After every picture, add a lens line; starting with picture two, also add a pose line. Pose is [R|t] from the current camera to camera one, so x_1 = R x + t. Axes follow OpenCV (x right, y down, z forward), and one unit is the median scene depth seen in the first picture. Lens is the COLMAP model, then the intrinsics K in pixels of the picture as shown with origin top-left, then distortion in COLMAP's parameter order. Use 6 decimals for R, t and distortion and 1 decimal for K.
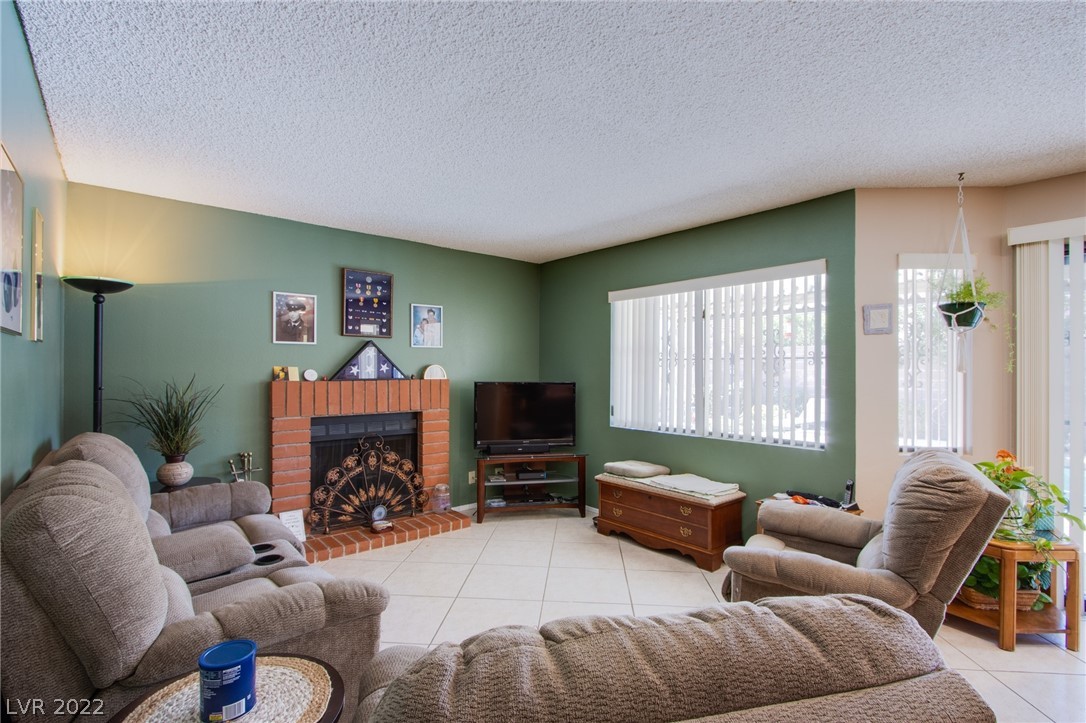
lens RADIAL K [[502.3, 0, 540.0], [0, 502.3, 365.9], [0, 0, 1]] dist [-0.009884, 0.002920]
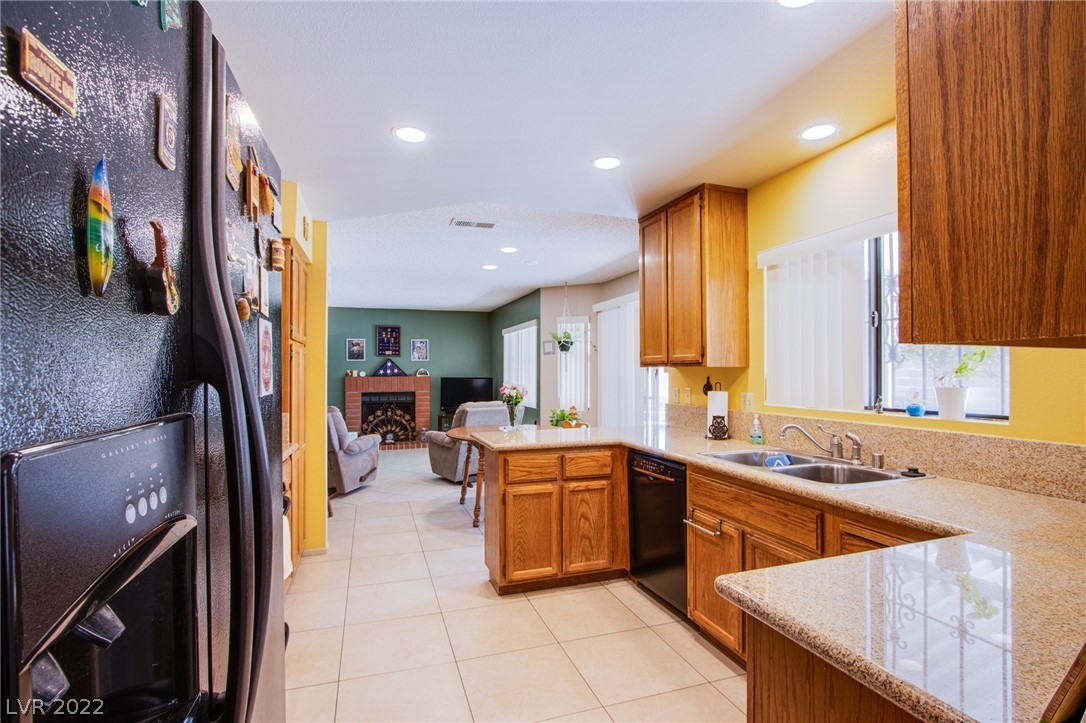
lens RADIAL K [[502.3, 0, 537.6], [0, 502.3, 368.1], [0, 0, 1]] dist [-0.009884, 0.002920]
pose [[0.932177, -0.007472, -0.361926, 1.054704], [0.007754, 0.999970, -0.000674, -0.001118], [0.361920, -0.002178, 0.932207, -0.796079]]
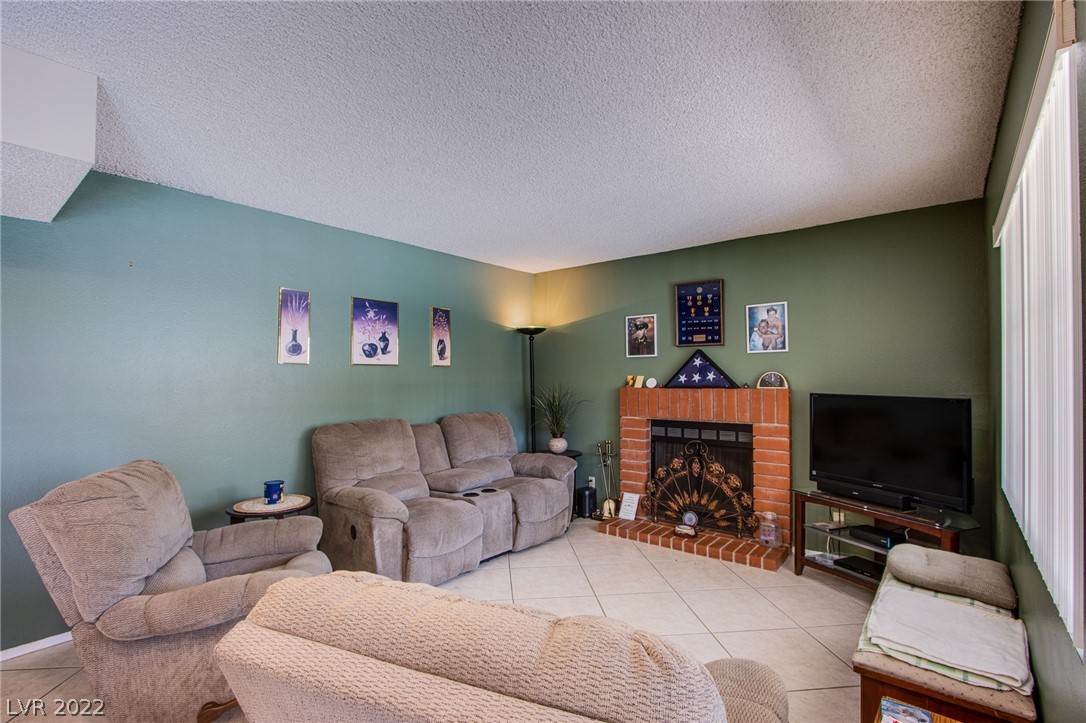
lens RADIAL K [[502.3, 0, 545.5], [0, 502.3, 370.0], [0, 0, 1]] dist [-0.009884, 0.002920]
pose [[0.201599, -0.018479, -0.979294, 0.607863], [0.010557, 0.999805, -0.016693, 0.005138], [0.979411, -0.006973, 0.201755, 0.495014]]
